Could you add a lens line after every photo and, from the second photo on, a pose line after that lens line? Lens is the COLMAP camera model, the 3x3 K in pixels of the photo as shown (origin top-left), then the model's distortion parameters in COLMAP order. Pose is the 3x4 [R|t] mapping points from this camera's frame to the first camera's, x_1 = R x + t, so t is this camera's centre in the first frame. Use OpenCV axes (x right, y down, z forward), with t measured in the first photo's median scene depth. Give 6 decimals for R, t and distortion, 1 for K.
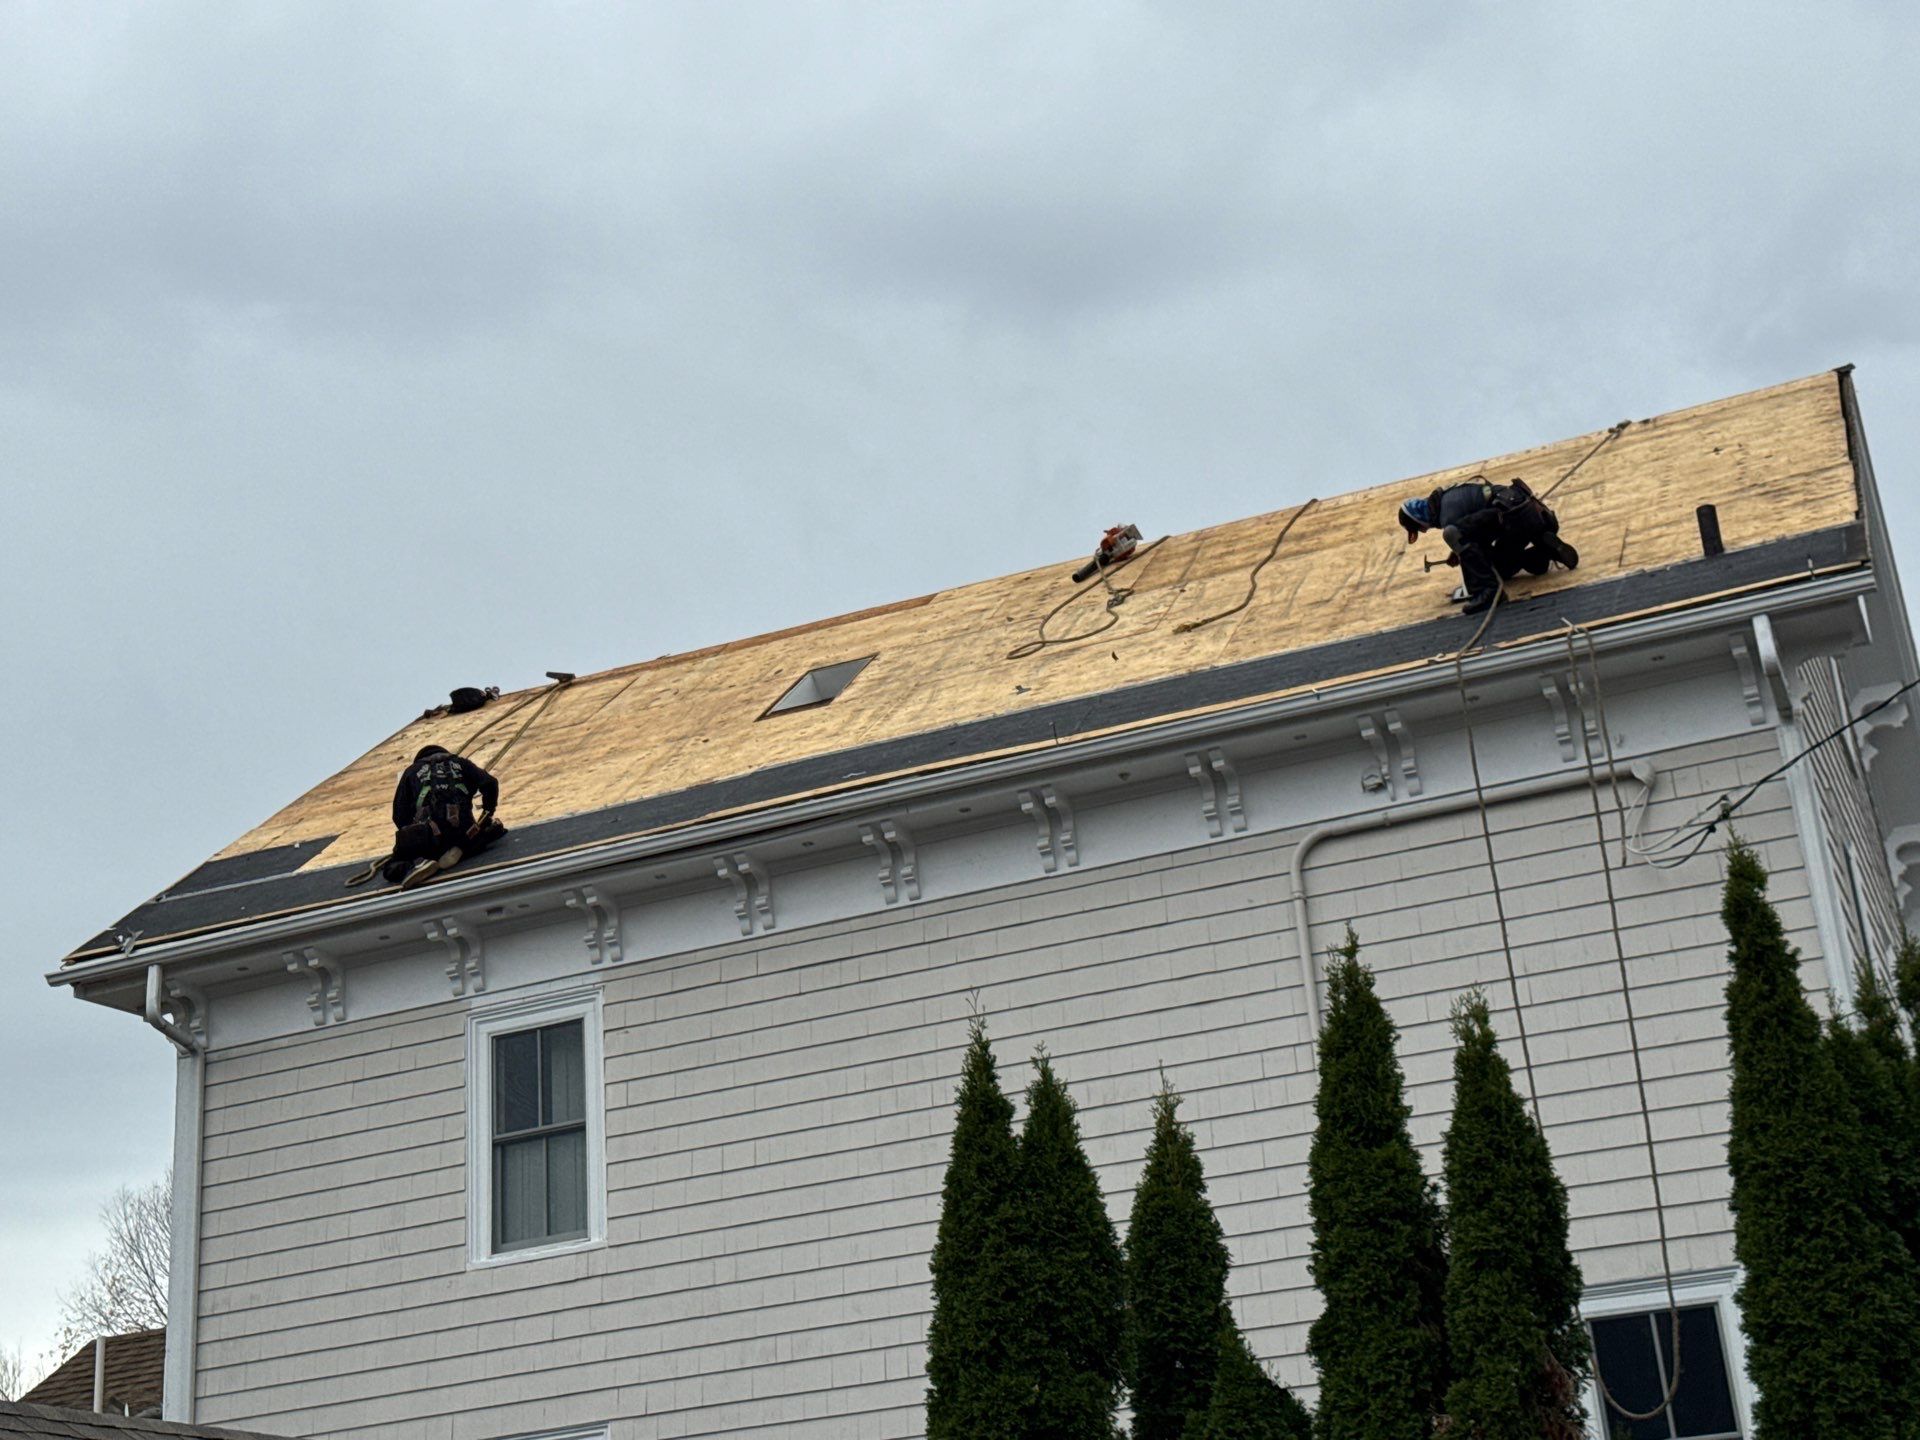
lens RADIAL K [[2773.4, 0, 965.2], [0, 2773.4, 729.6], [0, 0, 1]] dist [0.116546, 0.000000]
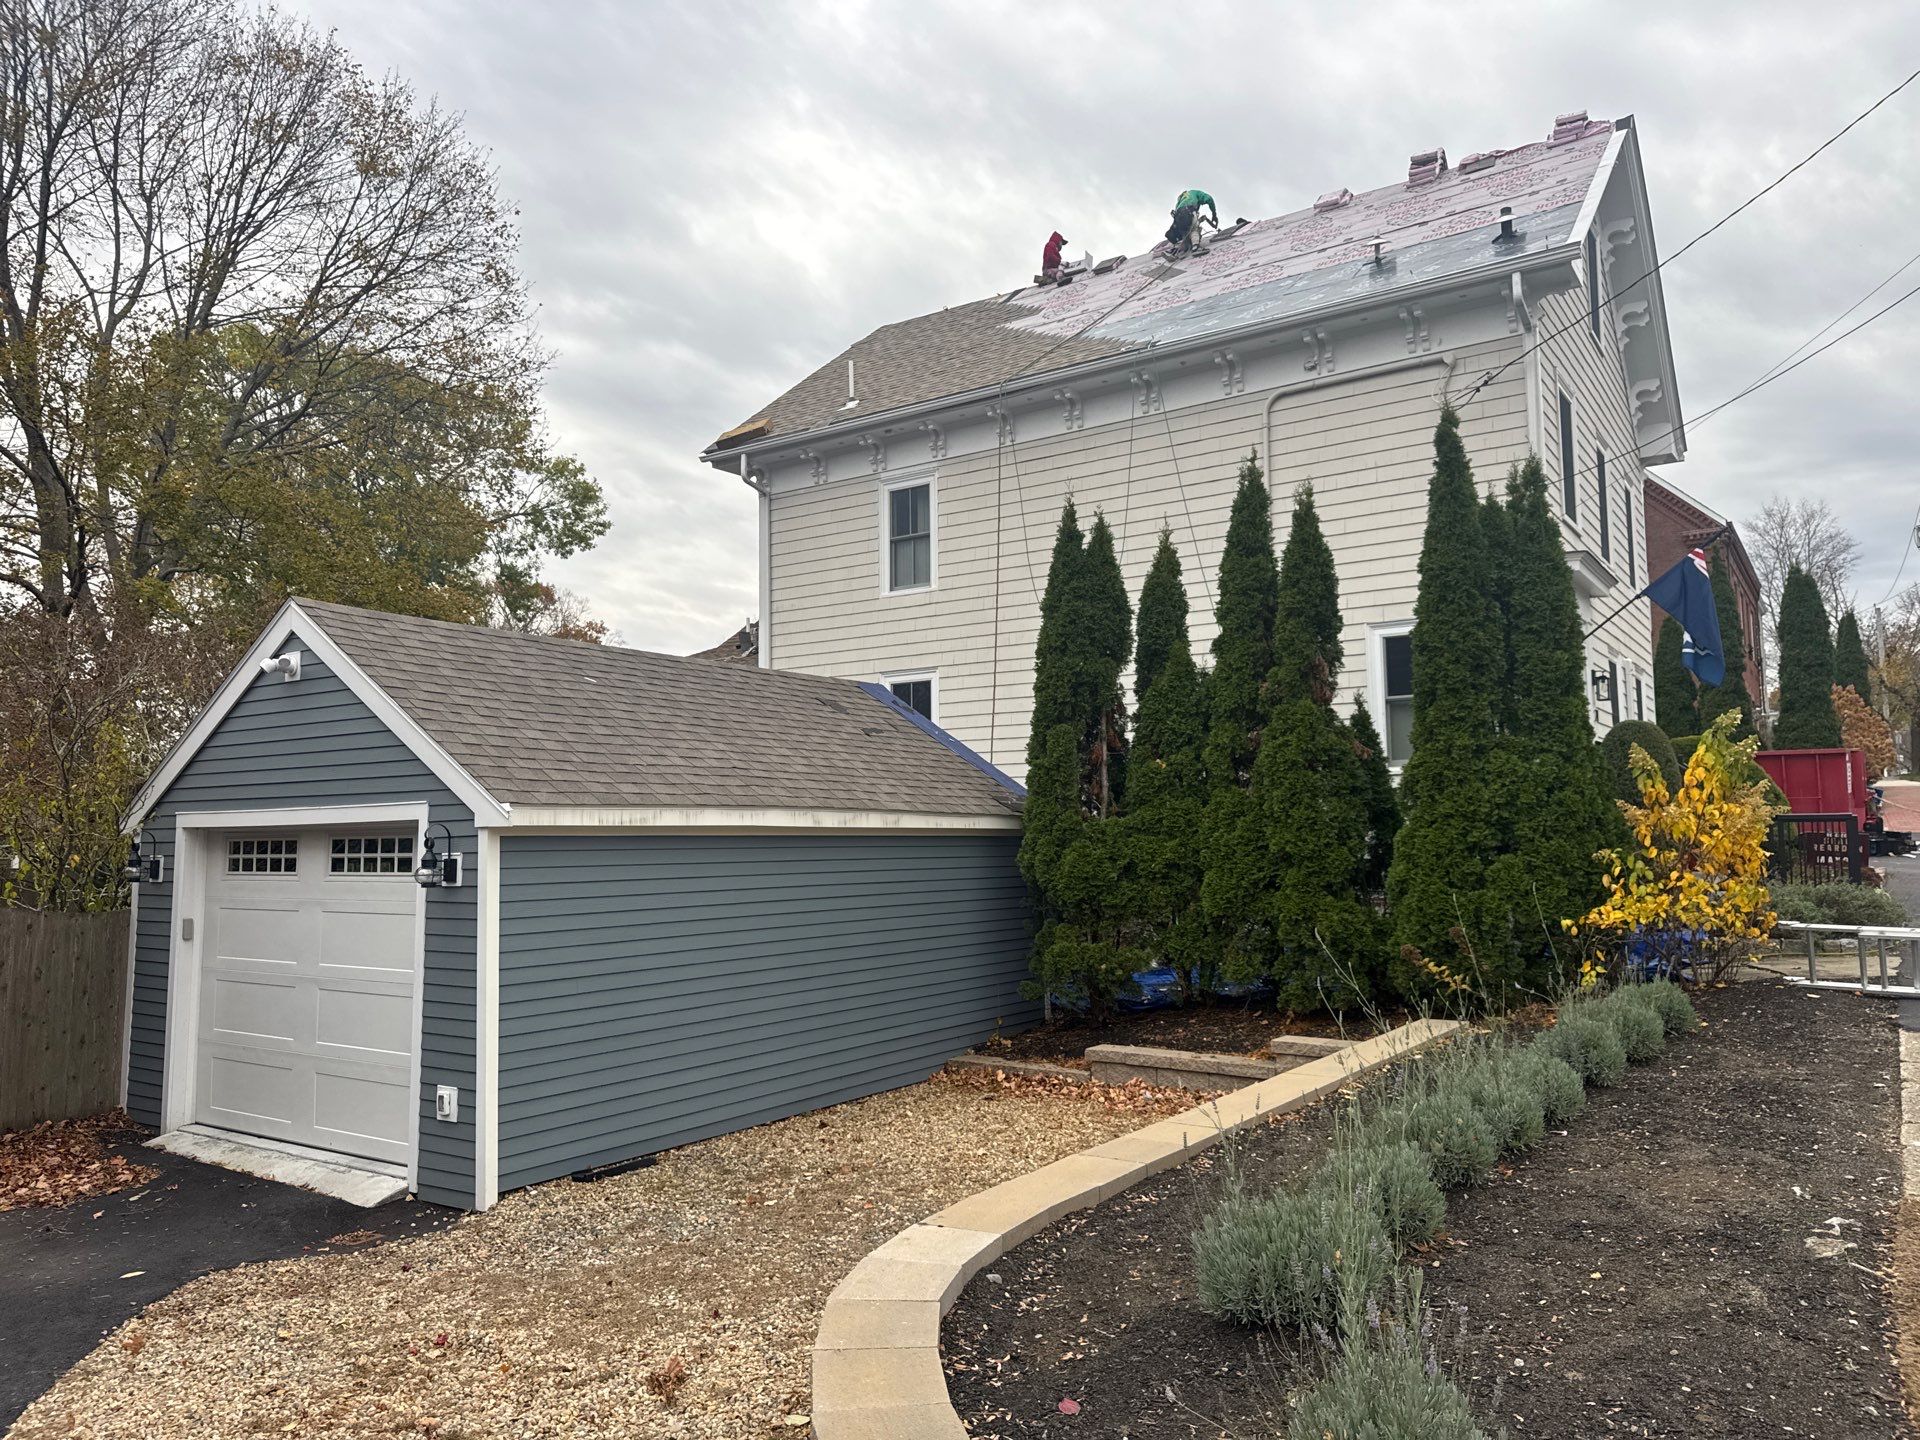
lens RADIAL K [[1342.4, 0, 952.1], [0, 1342.4, 724.4], [0, 0, 1]] dist [0.098373, -0.126431]
pose [[0.977844, 0.048882, -0.203547, 0.099891], [0.011601, 0.958205, 0.285846, -0.014292], [0.209012, -0.281874, 0.936409, -0.013514]]
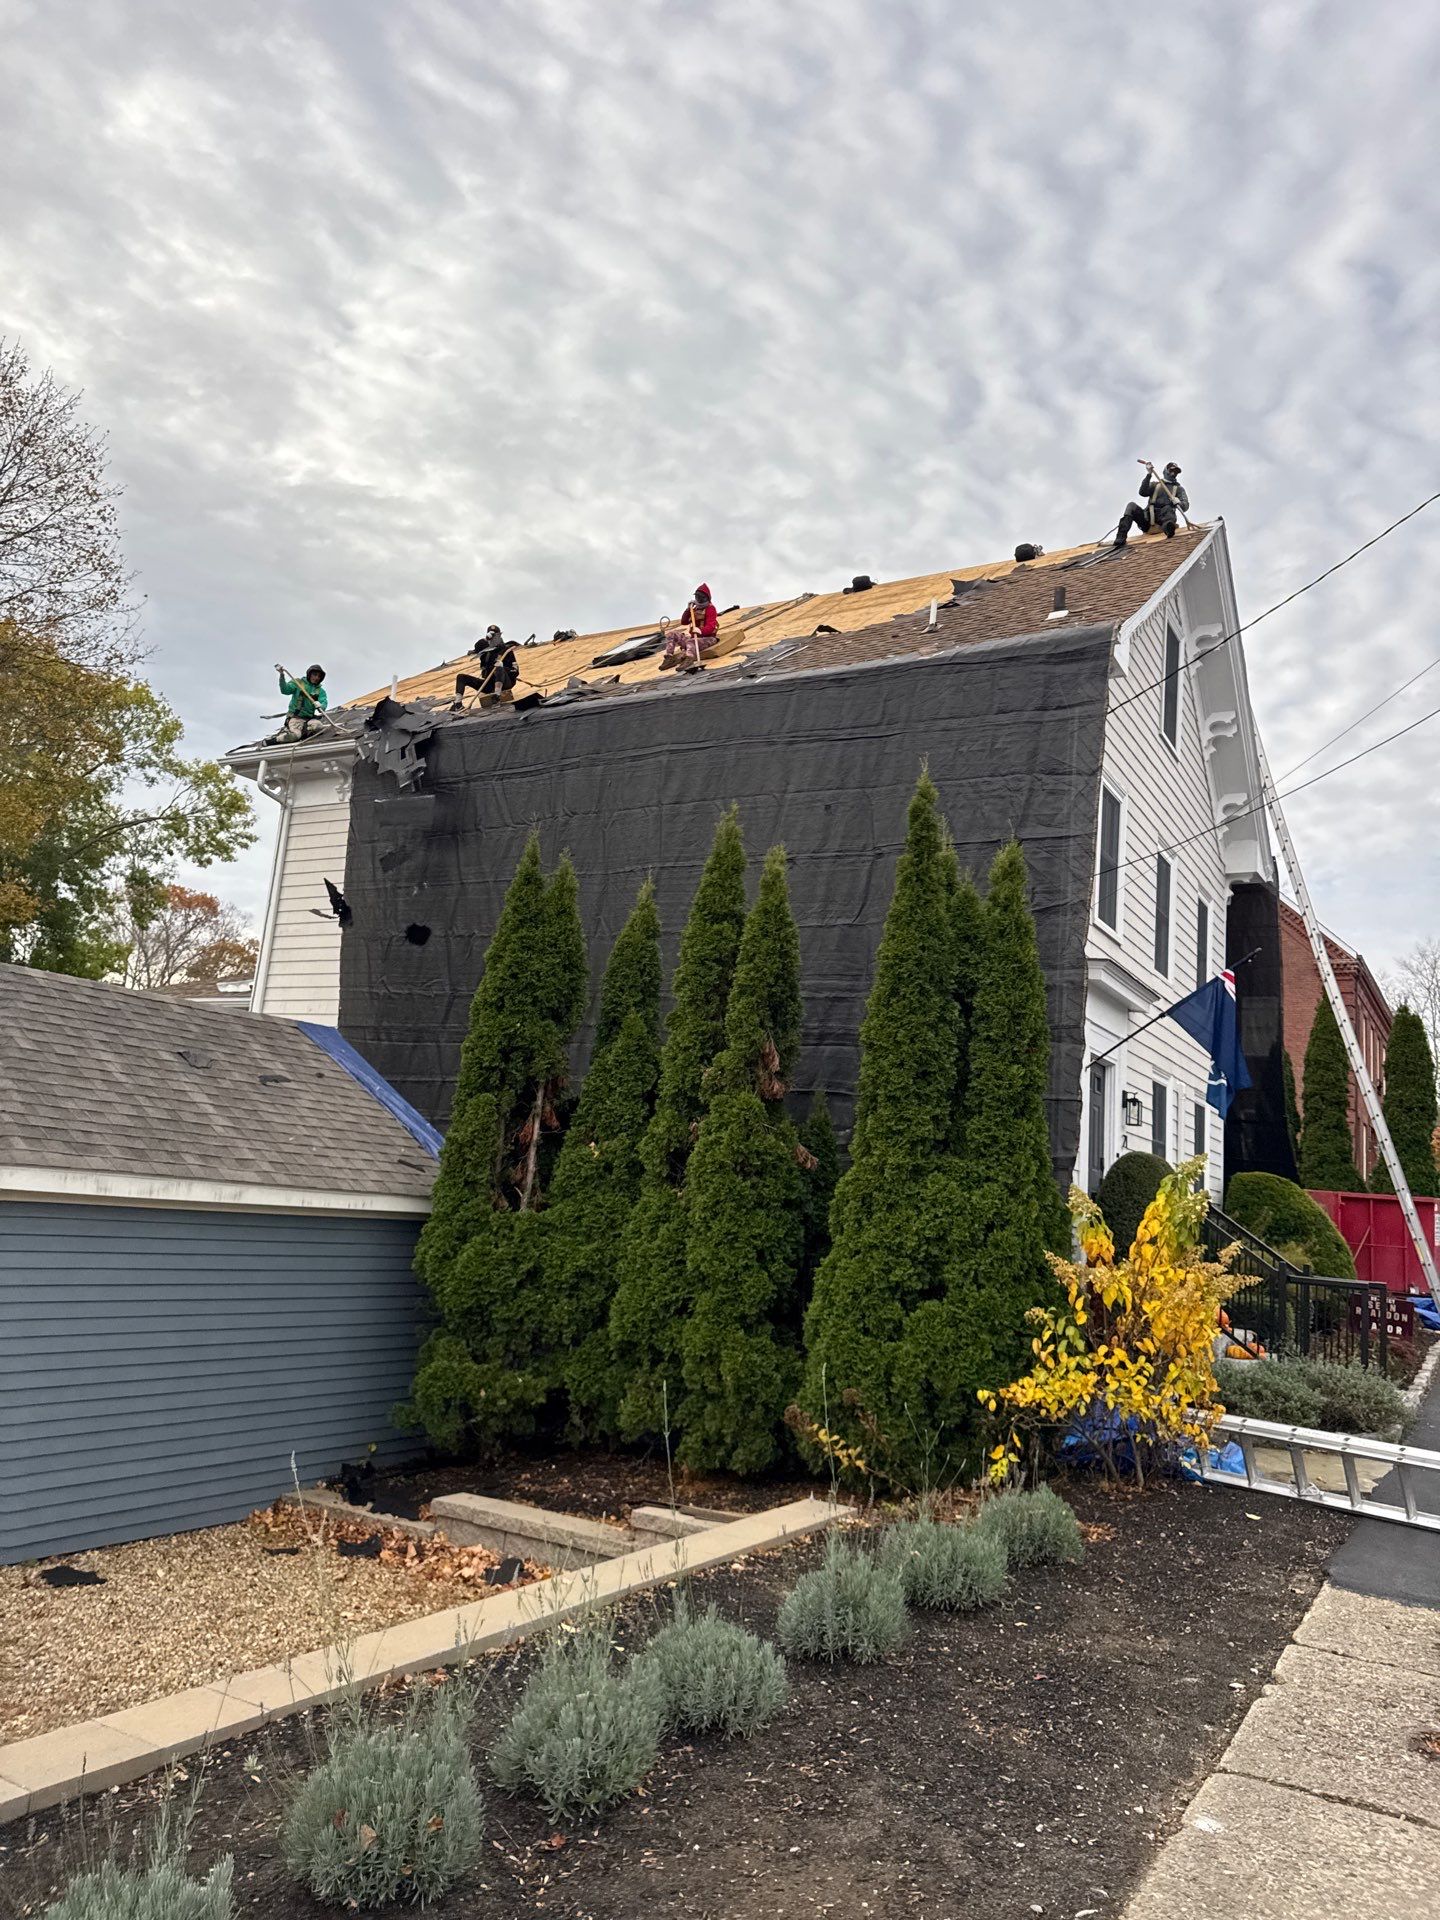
lens RADIAL K [[1342.4, 0, 730.6], [0, 1342.4, 956.3], [0, 0, 1]] dist [0.098373, -0.126431]
pose [[0.979588, 0.131112, -0.152369, 0.208349], [-0.100818, 0.976229, 0.191867, 0.001970], [0.173903, -0.172589, 0.969521, 0.108801]]
